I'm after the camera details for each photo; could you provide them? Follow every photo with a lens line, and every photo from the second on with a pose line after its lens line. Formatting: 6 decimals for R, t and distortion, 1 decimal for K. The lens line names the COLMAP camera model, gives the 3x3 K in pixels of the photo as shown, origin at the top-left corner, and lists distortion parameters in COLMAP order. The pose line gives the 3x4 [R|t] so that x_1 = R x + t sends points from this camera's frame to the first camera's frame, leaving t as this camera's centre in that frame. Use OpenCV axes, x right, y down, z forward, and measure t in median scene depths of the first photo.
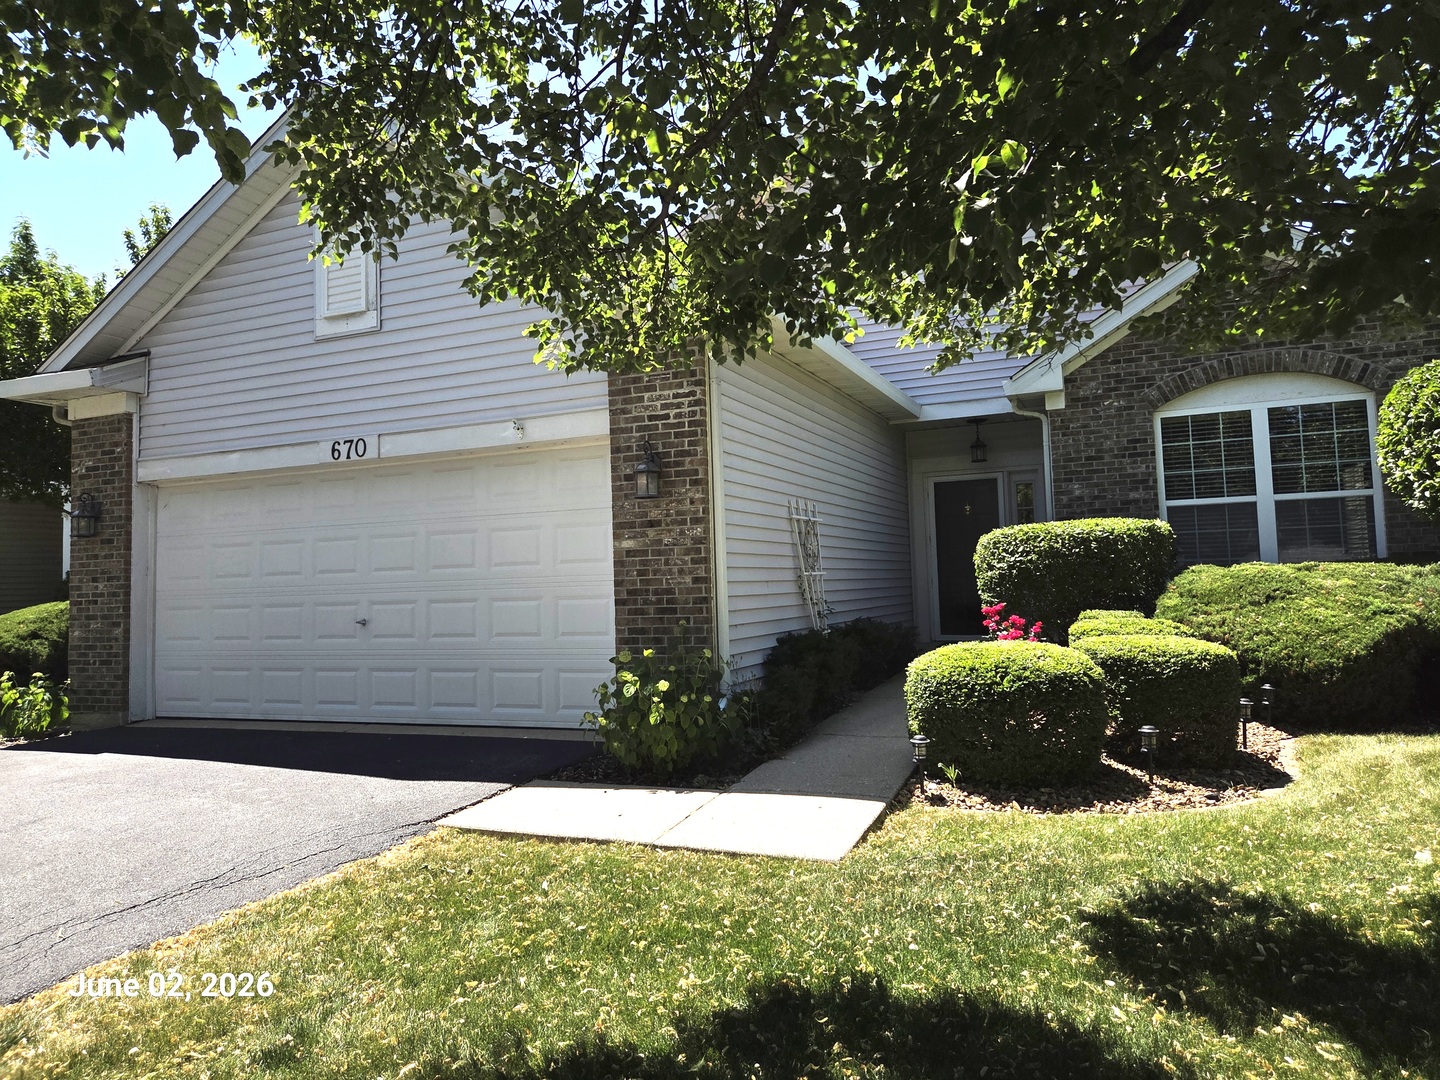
lens RADIAL K [[981.2, 0, 720.0], [0, 981.2, 540.0], [0, 0, 1]] dist [0.056589, -0.036849]
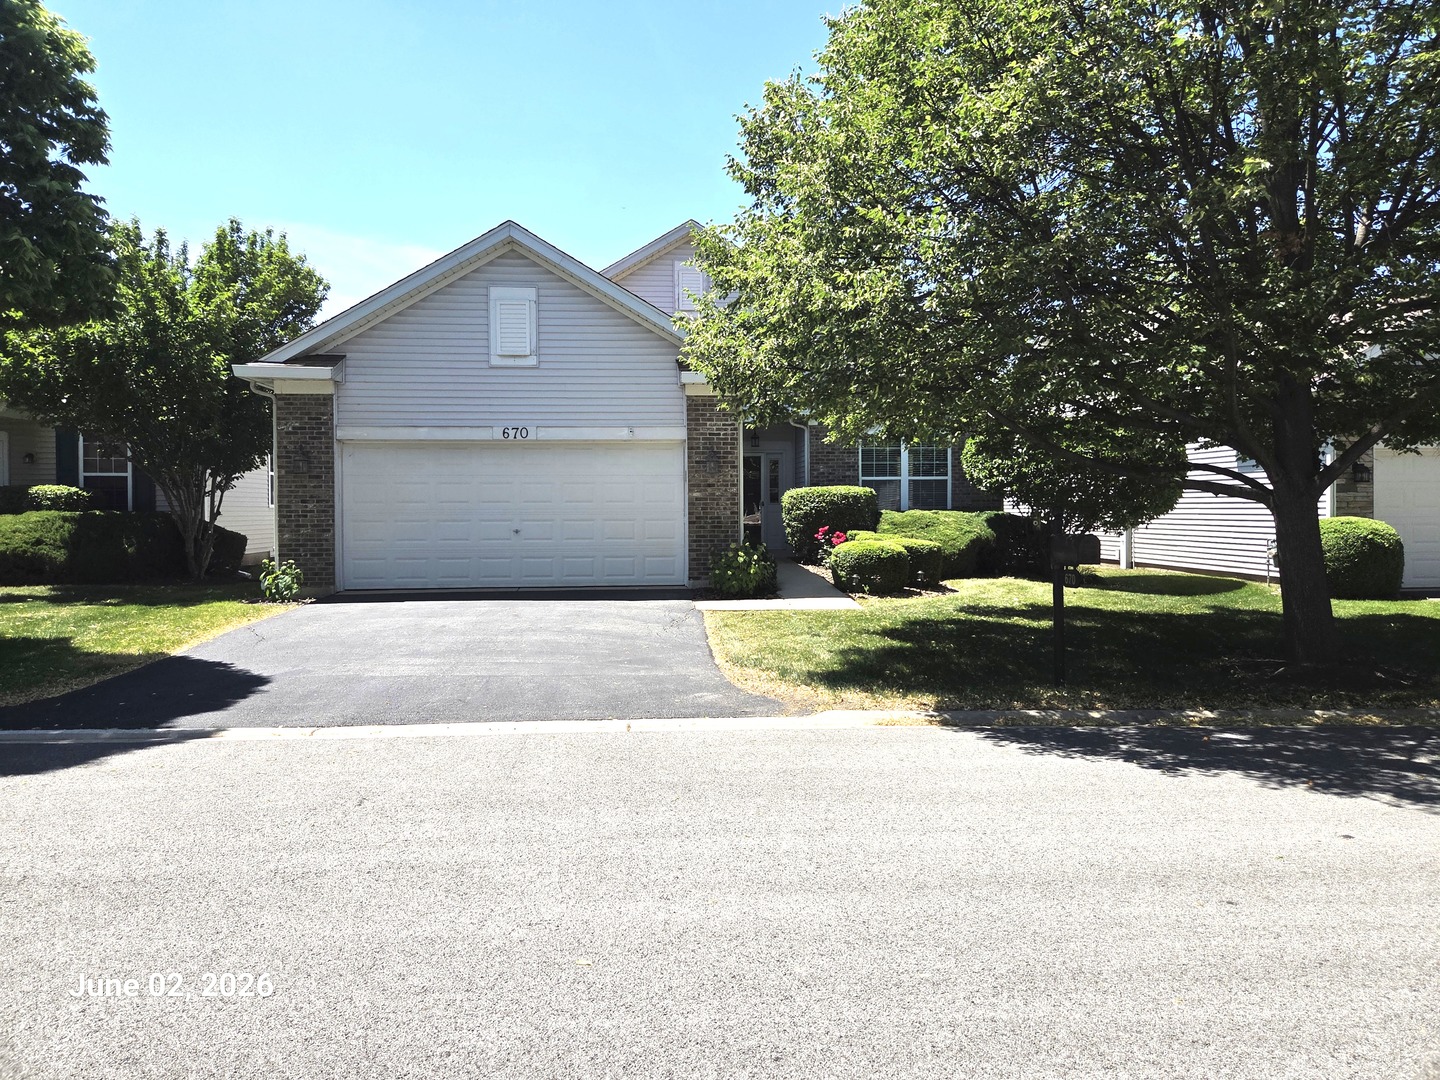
lens RADIAL K [[981.2, 0, 720.0], [0, 981.2, 540.0], [0, 0, 1]] dist [0.056589, -0.036849]
pose [[0.881130, 0.010340, 0.472760, -0.883199], [-0.043207, 0.997339, 0.058717, -0.020356], [-0.470895, -0.072164, 0.879233, -0.728363]]
